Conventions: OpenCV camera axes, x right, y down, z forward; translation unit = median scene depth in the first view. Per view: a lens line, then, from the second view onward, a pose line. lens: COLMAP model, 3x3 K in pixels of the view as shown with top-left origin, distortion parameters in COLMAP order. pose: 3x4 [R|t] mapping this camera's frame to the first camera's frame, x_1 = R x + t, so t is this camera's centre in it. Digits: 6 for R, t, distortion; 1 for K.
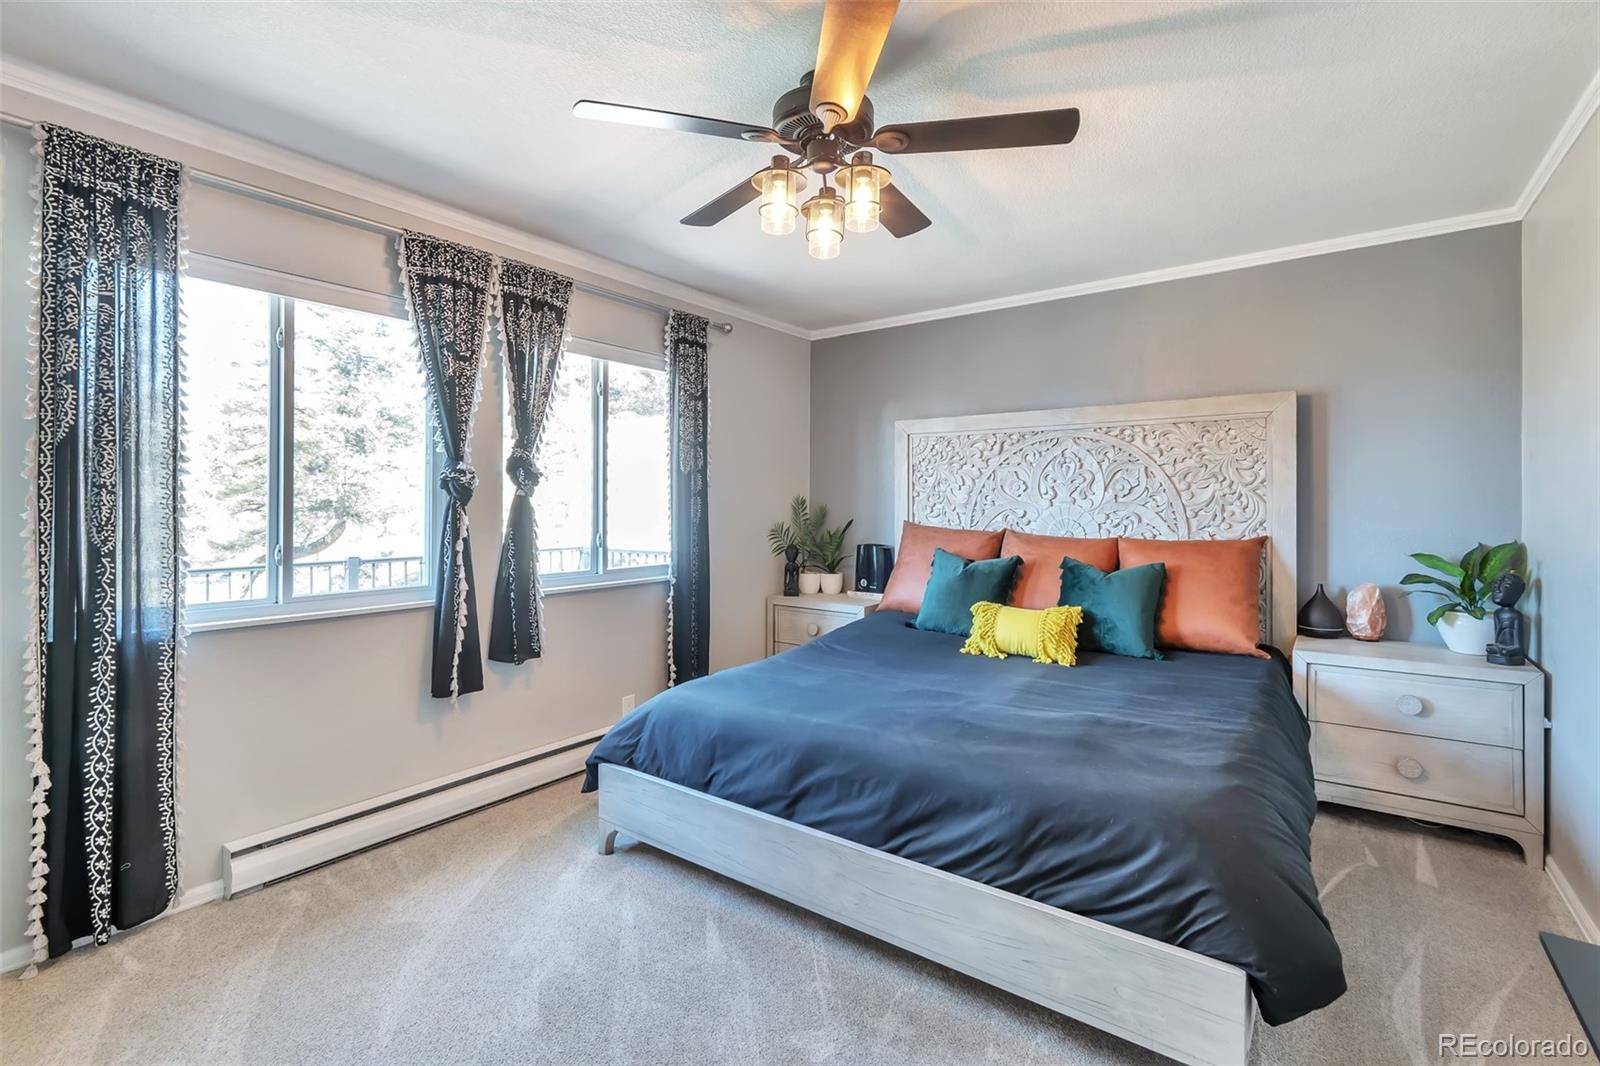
lens RADIAL K [[721.3, 0, 799.1], [0, 721.3, 504.7], [0, 0, 1]] dist [-0.000765, -0.002199]
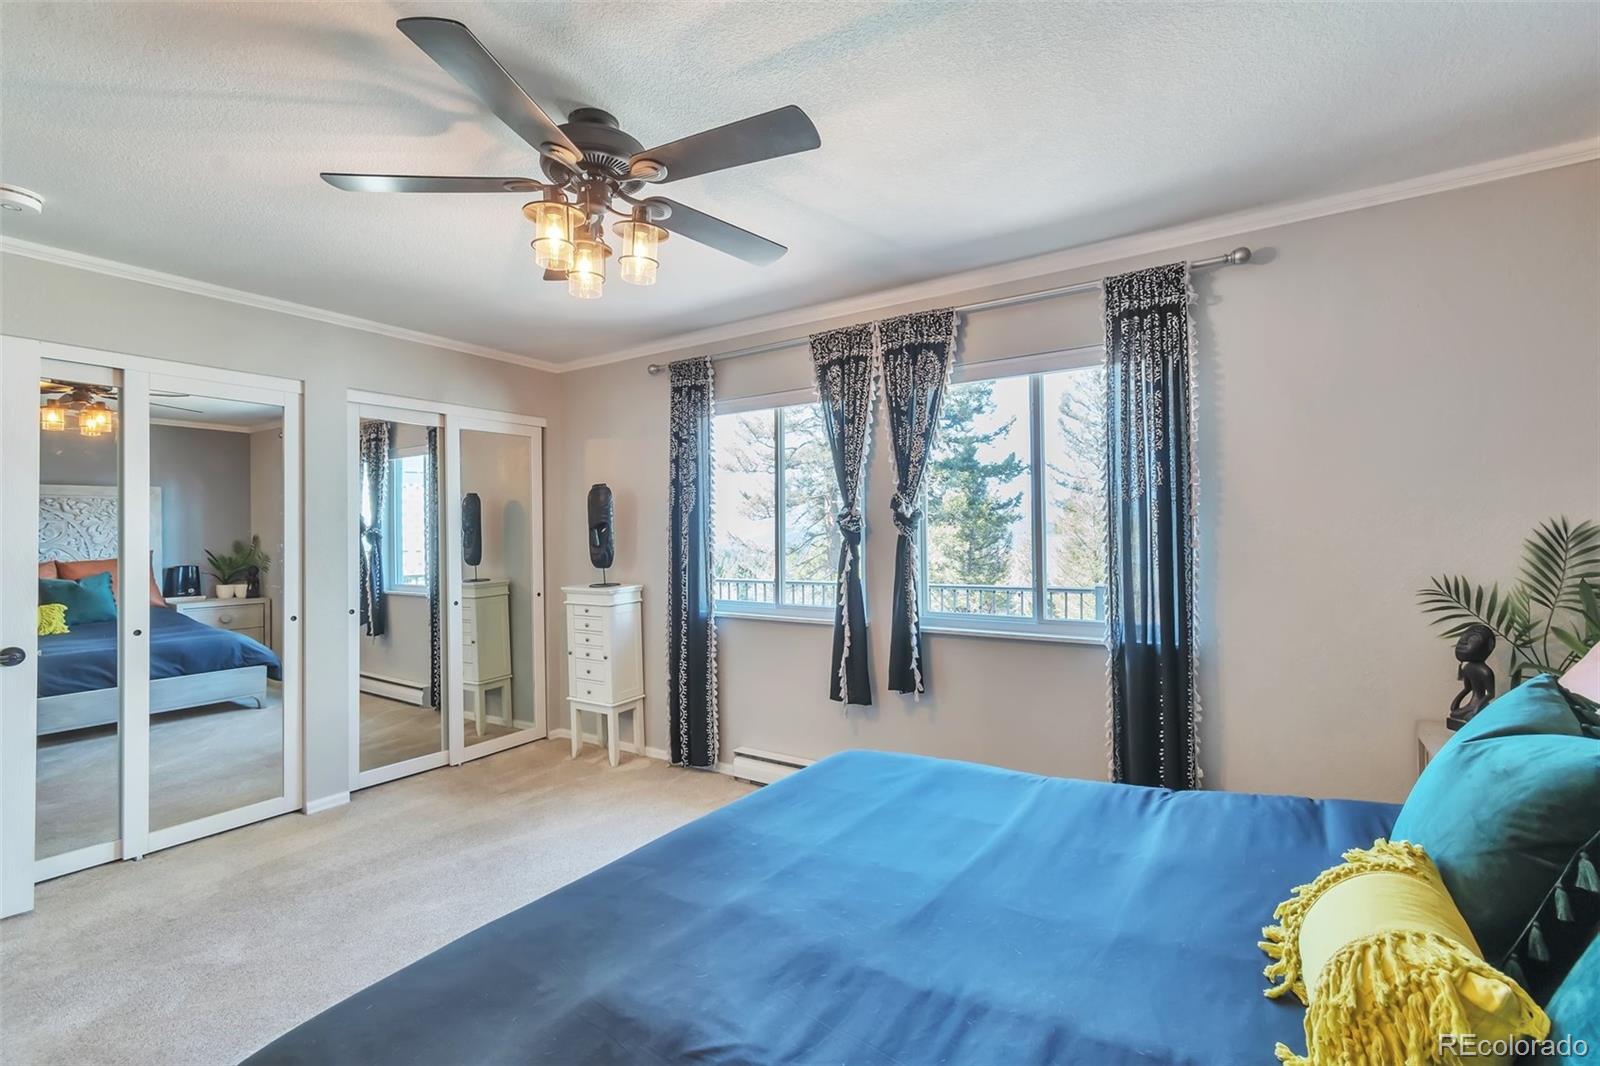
lens RADIAL K [[721.3, 0, 799.9], [0, 721.3, 529.9], [0, 0, 1]] dist [-0.000765, -0.002199]
pose [[0.048287, -0.010342, -0.998780, 0.686764], [0.008359, 0.999916, -0.009950, -0.011411], [0.998799, -0.007869, 0.048370, 0.819166]]
